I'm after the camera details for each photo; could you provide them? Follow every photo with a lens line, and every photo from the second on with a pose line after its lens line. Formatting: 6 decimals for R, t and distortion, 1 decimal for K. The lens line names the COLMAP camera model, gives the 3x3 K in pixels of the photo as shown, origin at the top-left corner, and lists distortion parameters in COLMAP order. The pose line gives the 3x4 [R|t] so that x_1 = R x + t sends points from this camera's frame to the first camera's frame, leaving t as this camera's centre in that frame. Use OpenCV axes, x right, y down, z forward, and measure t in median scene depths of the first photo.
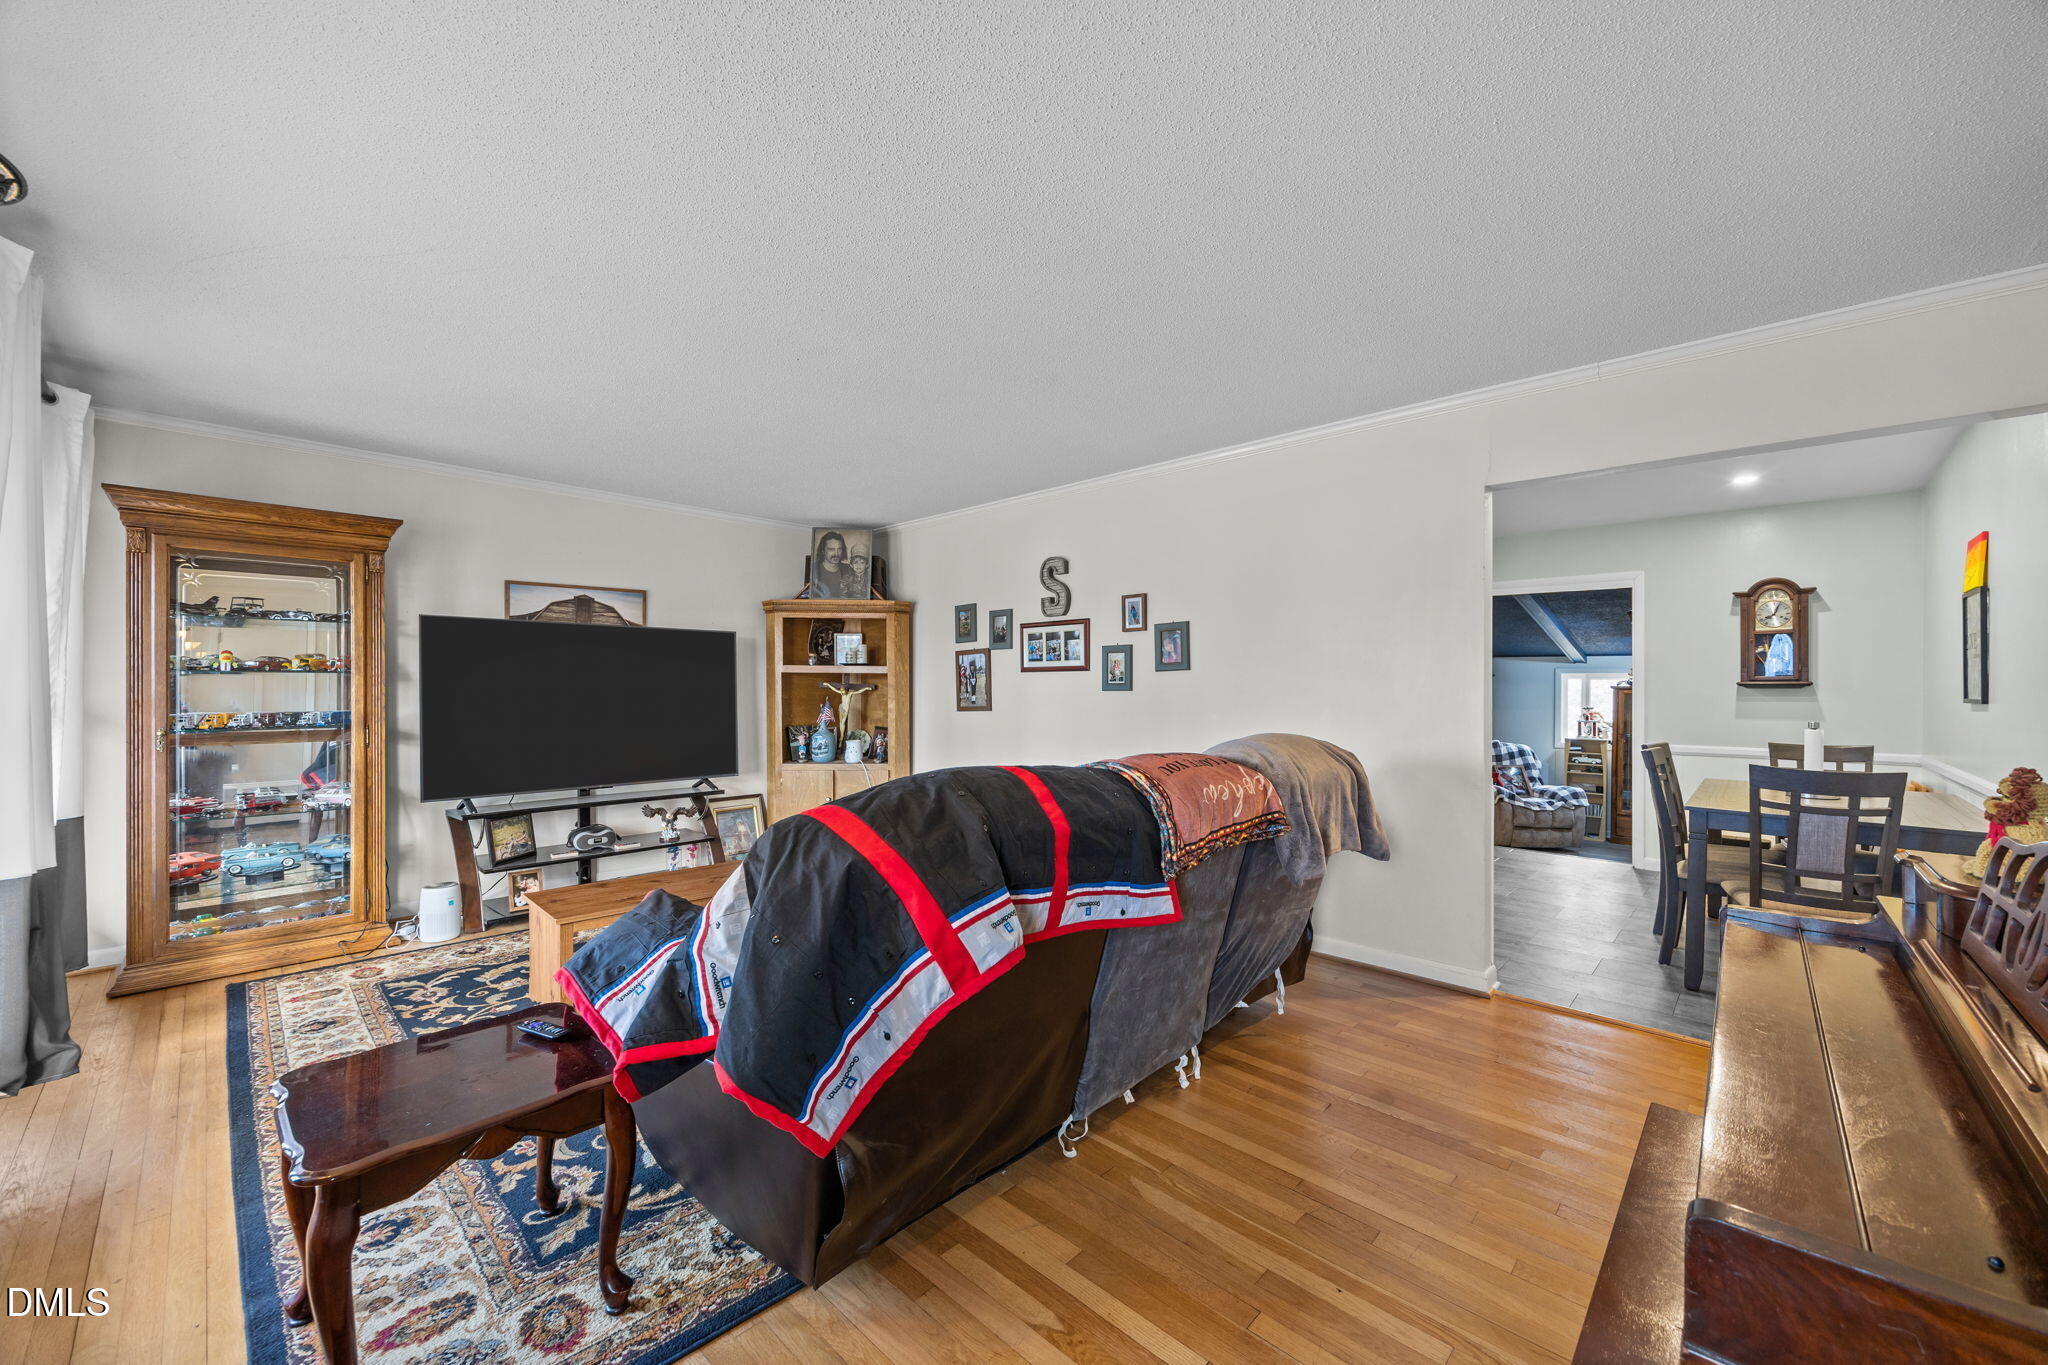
lens RADIAL K [[784.1, 0, 1019.2], [0, 784.1, 691.4], [0, 0, 1]] dist [-0.002698, 0.001196]
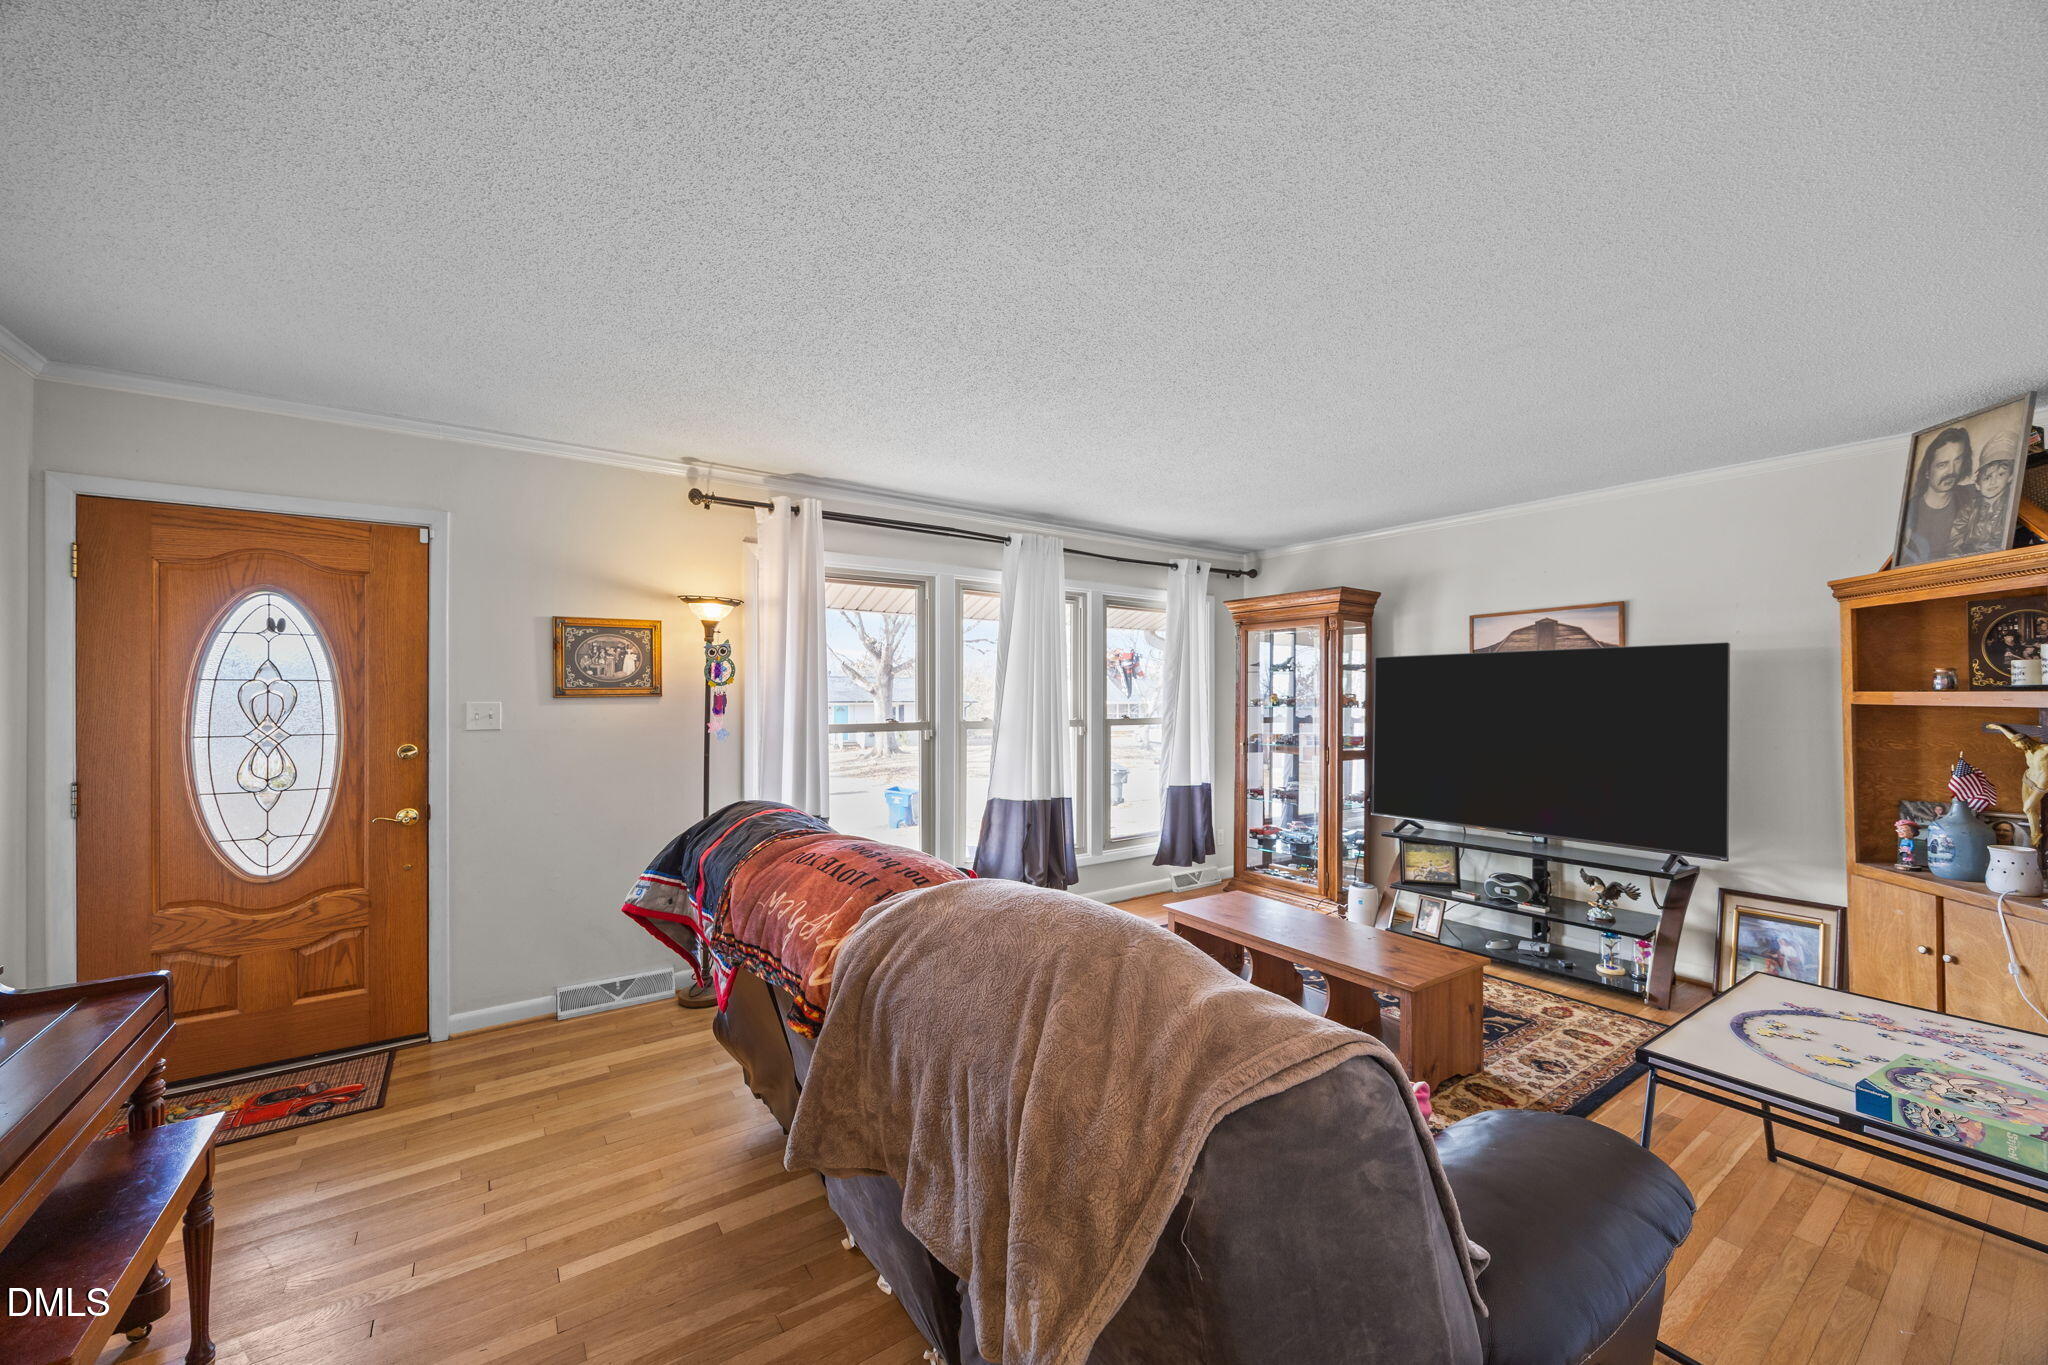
lens RADIAL K [[784.1, 0, 1021.5], [0, 784.1, 687.3], [0, 0, 1]] dist [-0.002698, 0.001196]
pose [[-0.195784, -0.012376, -0.980569, 0.425005], [-0.002842, 0.999923, -0.012053, -0.031029], [0.980643, 0.000427, -0.195804, 0.573228]]
